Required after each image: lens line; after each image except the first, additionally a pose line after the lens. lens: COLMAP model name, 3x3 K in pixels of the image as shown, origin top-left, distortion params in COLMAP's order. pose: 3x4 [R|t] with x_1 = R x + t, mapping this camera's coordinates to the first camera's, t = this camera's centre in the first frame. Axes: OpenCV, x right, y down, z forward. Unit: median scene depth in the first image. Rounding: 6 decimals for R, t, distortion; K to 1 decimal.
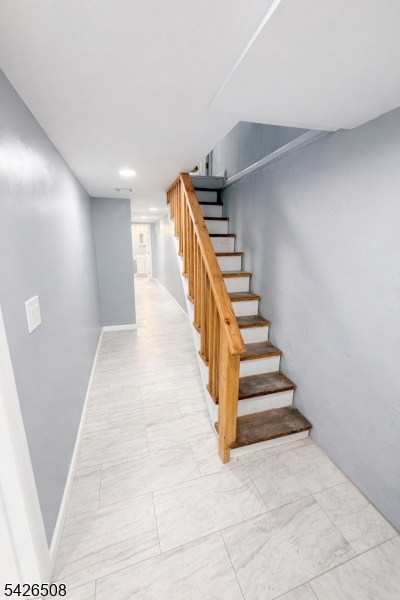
lens RADIAL K [[247.1, 0, 203.3], [0, 247.1, 293.4], [0, 0, 1]] dist [0.018300, 0.000159]
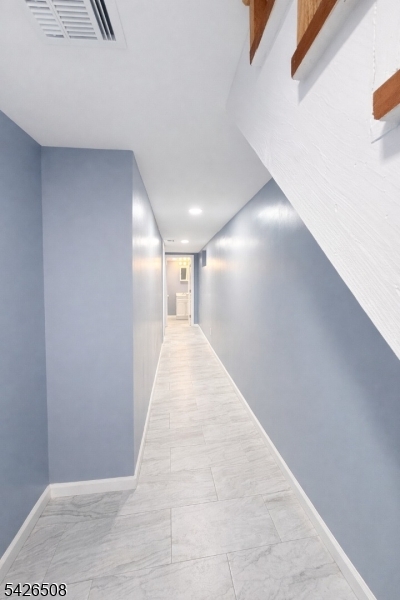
lens RADIAL K [[247.1, 0, 203.3], [0, 247.1, 293.4], [0, 0, 1]] dist [0.018300, 0.000159]
pose [[0.984285, 0.024609, -0.174865, -0.041264], [-0.051633, 0.987074, -0.151719, -0.038157], [0.168871, 0.158364, 0.972833, 0.231161]]
